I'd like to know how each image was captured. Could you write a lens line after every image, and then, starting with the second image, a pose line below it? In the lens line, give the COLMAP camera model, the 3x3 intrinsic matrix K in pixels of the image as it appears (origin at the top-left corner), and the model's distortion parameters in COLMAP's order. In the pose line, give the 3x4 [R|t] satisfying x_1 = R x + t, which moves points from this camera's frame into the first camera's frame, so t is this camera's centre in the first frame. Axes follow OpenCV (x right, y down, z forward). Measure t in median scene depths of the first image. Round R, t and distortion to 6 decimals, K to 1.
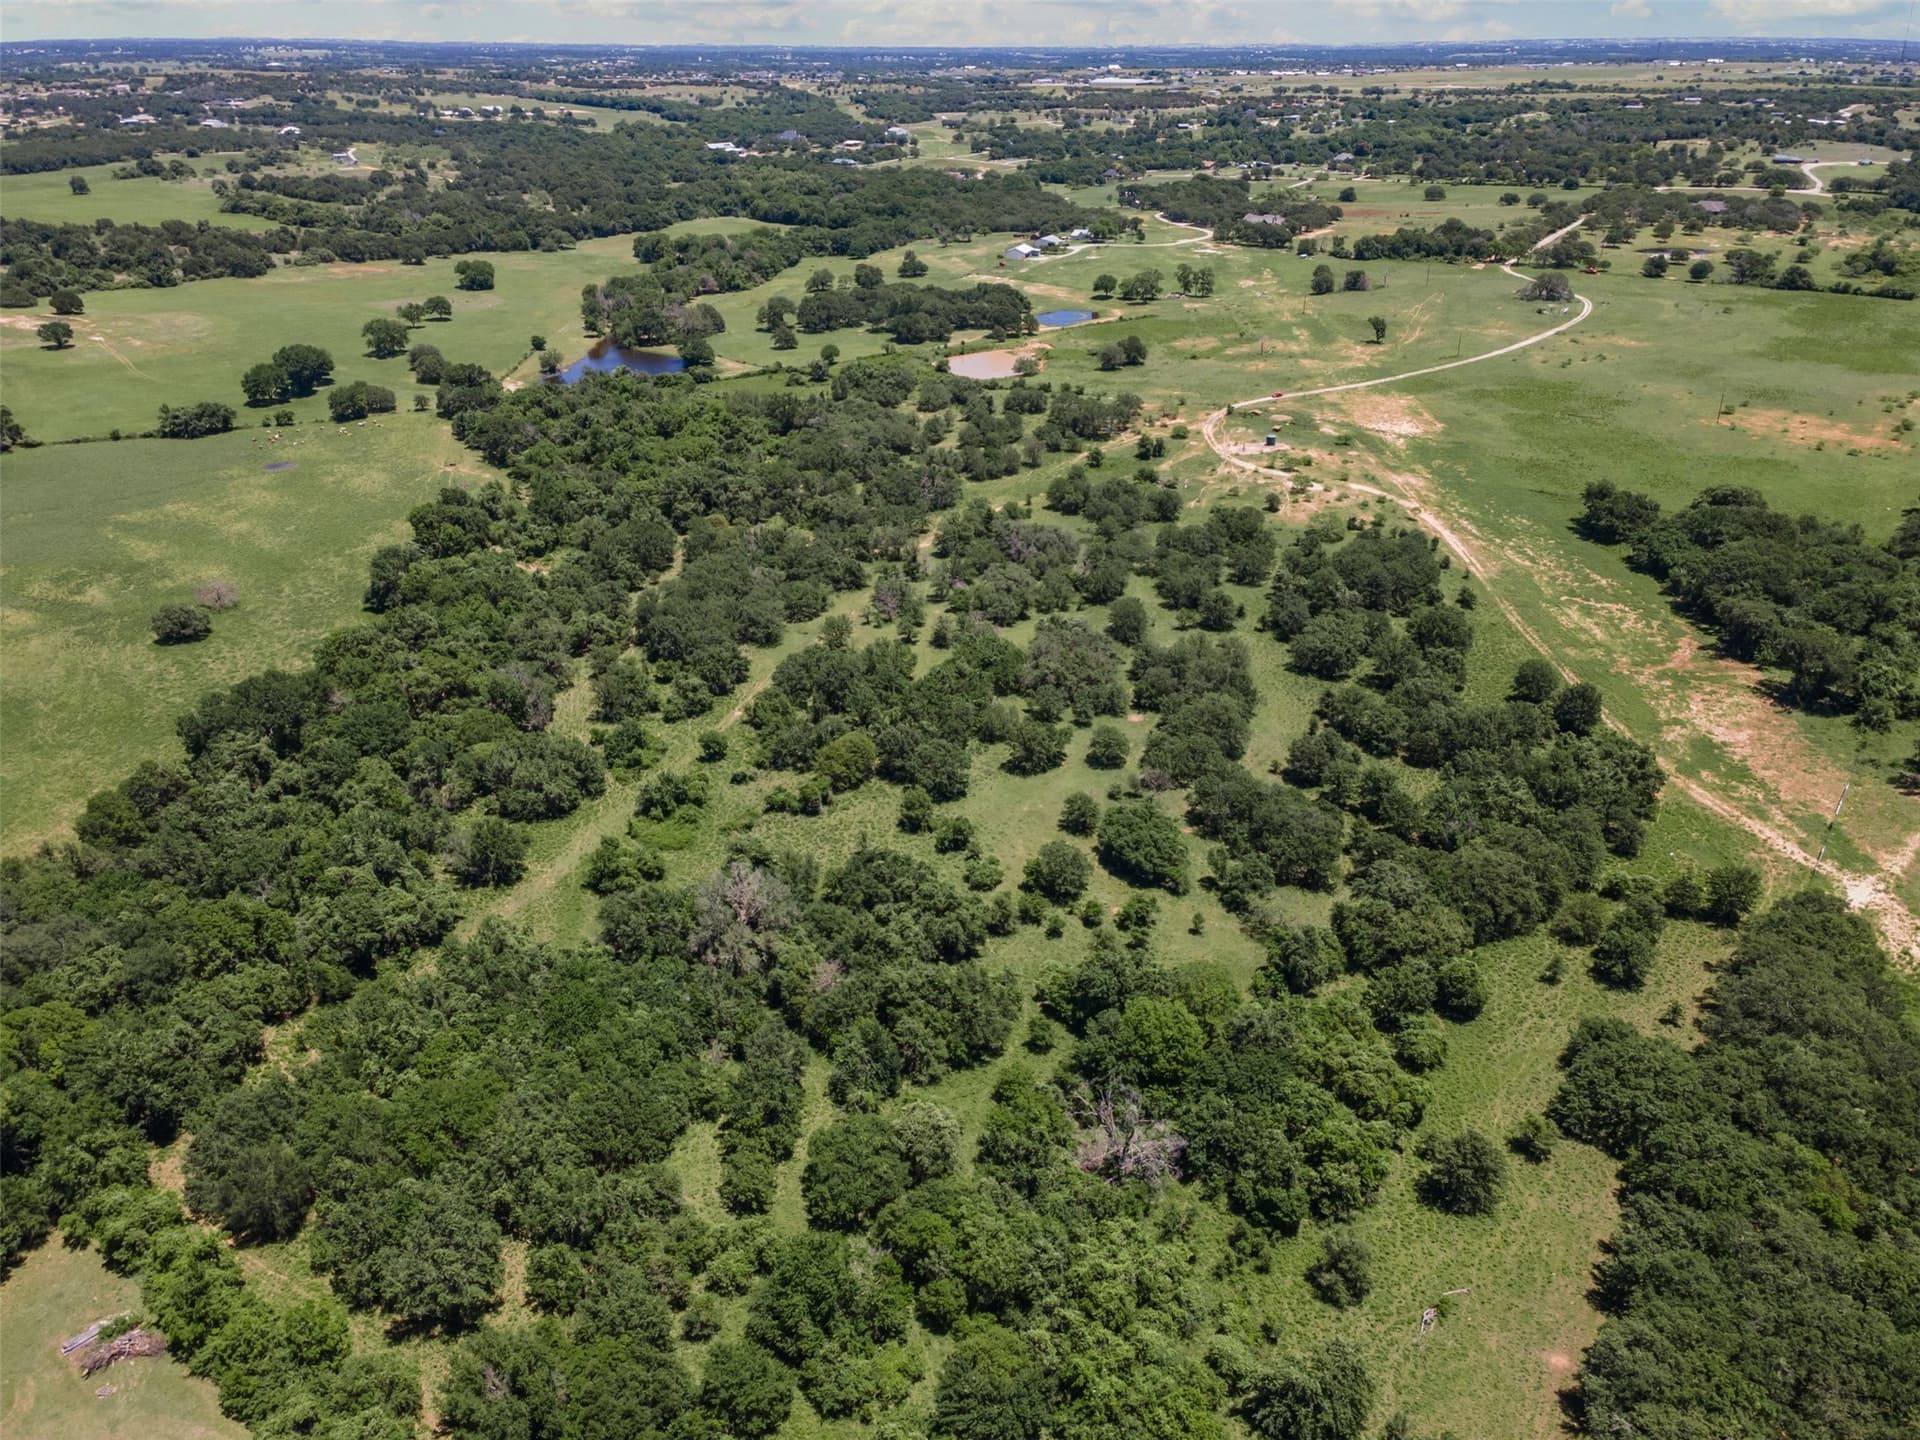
lens RADIAL K [[1410.6, 0, 962.5], [0, 1410.6, 729.1], [0, 0, 1]] dist [0.001875, 0.072876]
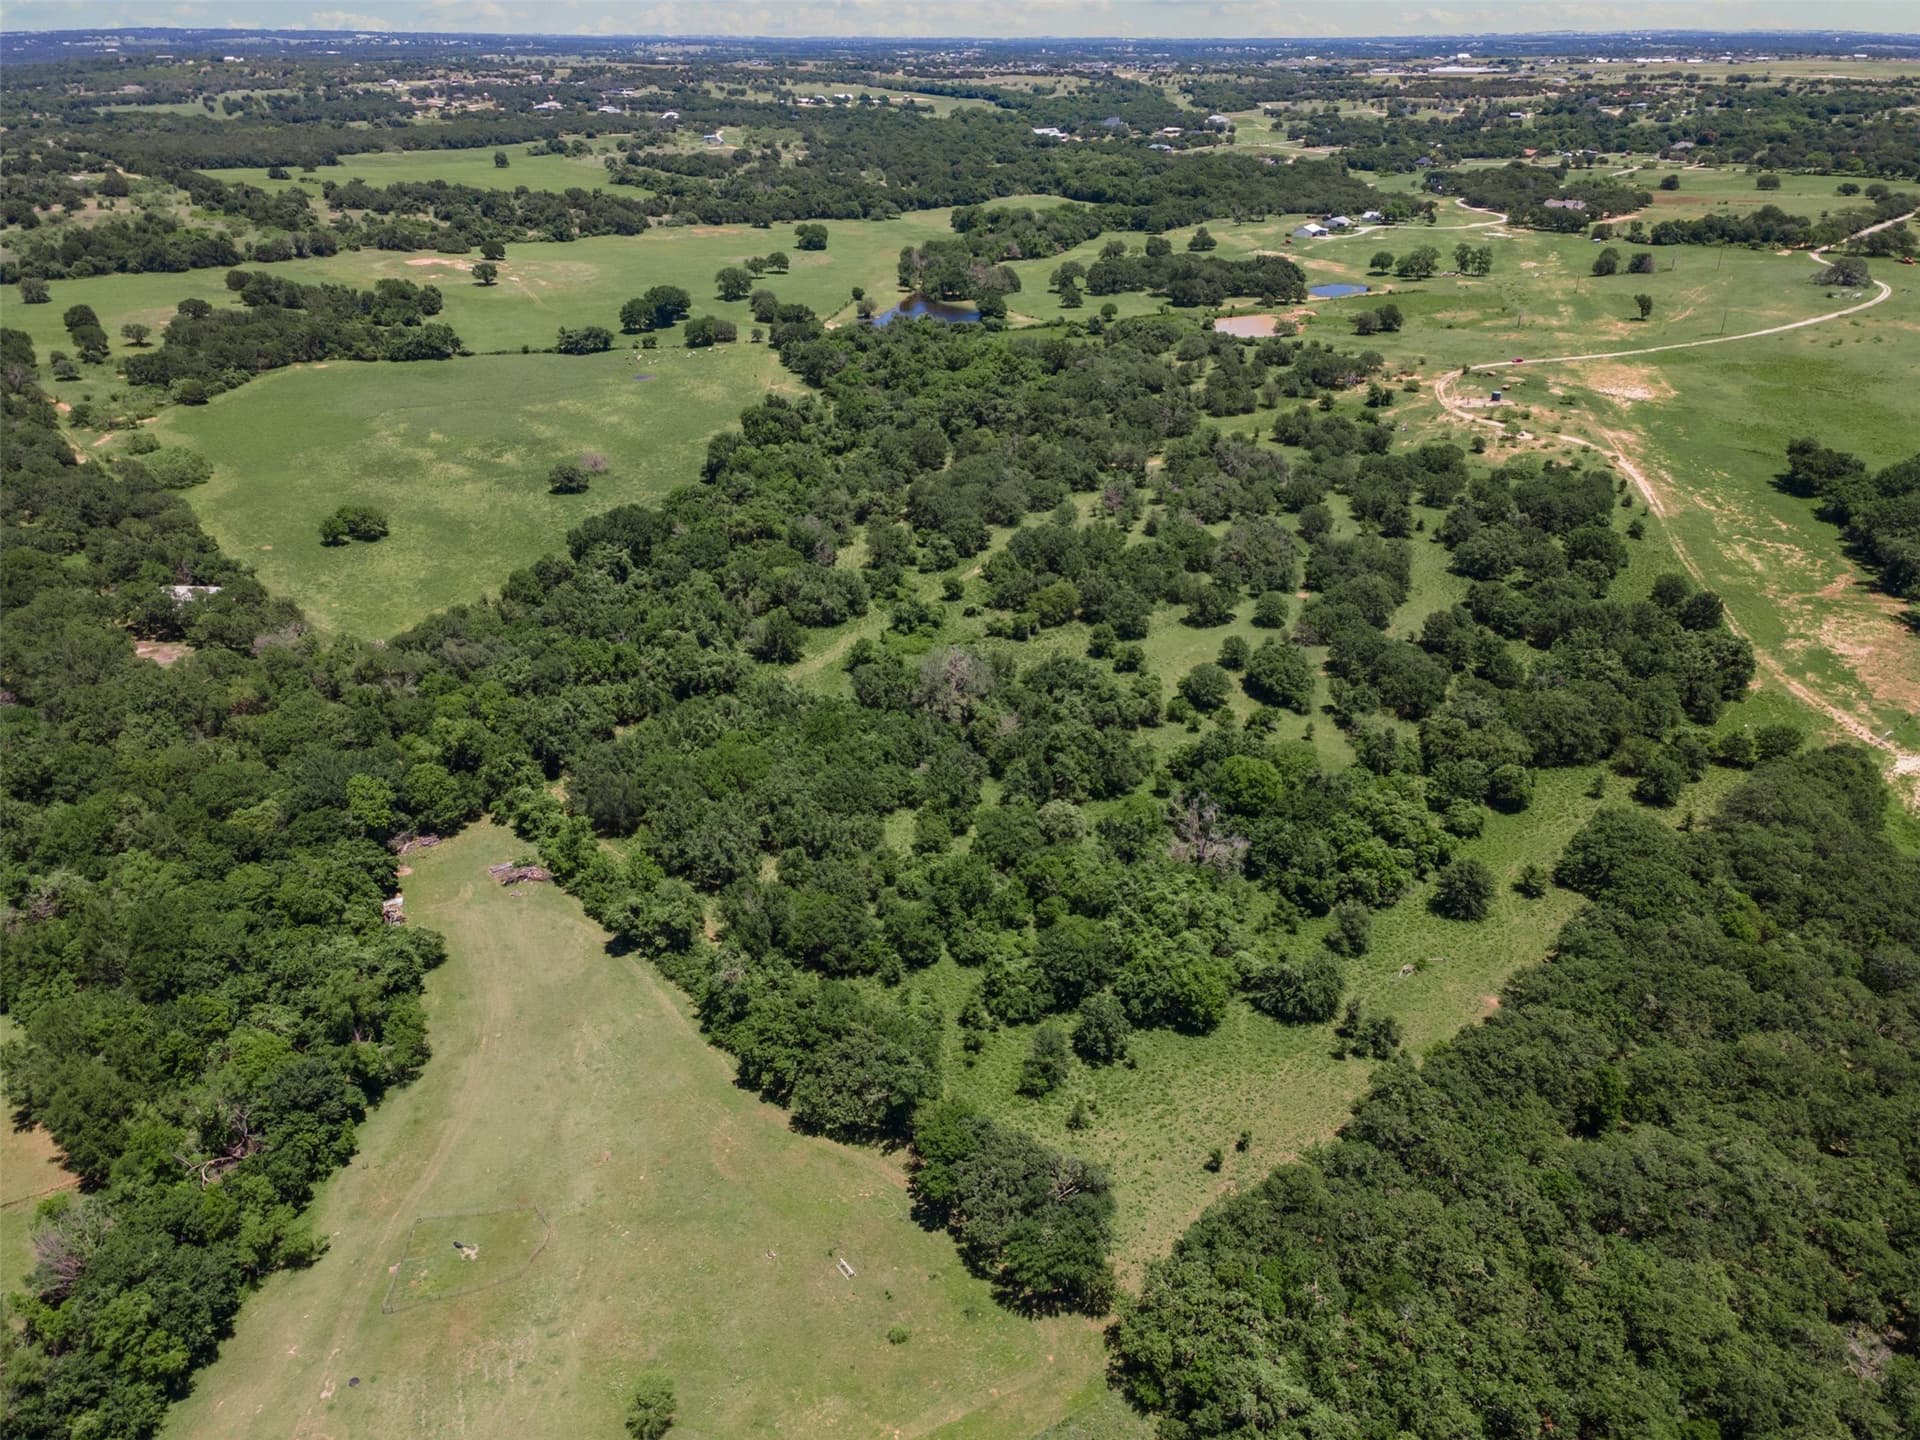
lens RADIAL K [[1410.1, 0, 960.5], [0, 1410.1, 719.6], [0, 0, 1]] dist [0.001432, 0.082786]
pose [[0.975815, 0.097576, -0.195614, 0.033766], [-0.097759, 0.995172, 0.008743, 0.045794], [0.195522, 0.010591, 0.980642, -0.089449]]
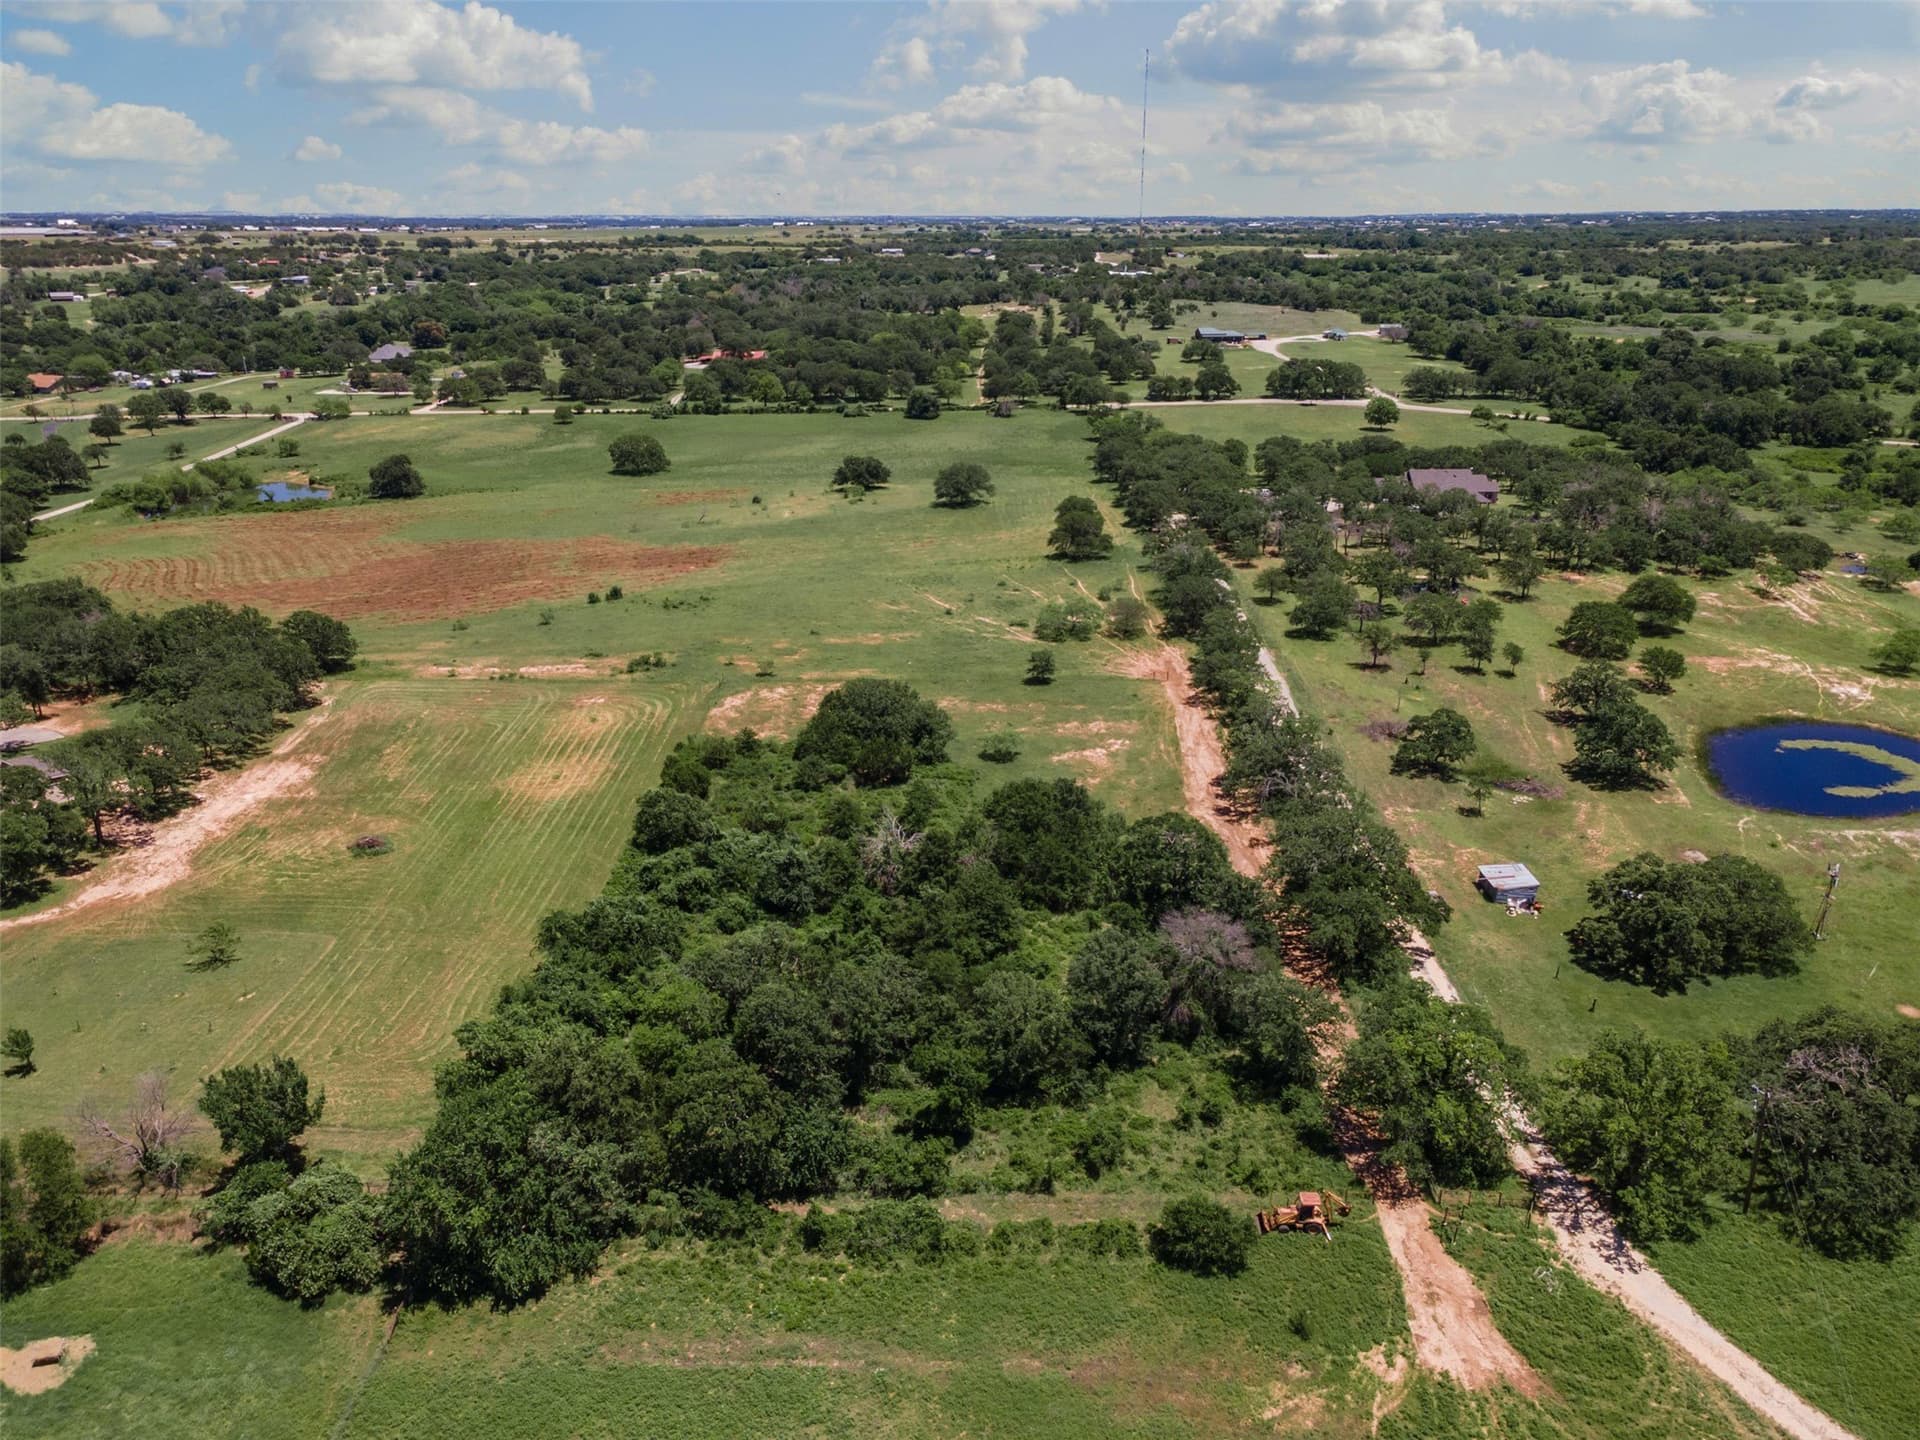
lens RADIAL K [[1410.6, 0, 962.5], [0, 1410.6, 729.1], [0, 0, 1]] dist [0.001875, 0.072876]
pose [[0.831522, -0.194506, 0.520326, 0.289217], [0.247543, 0.968293, -0.033629, -0.401720], [-0.497287, 0.156766, 0.853306, 0.955712]]
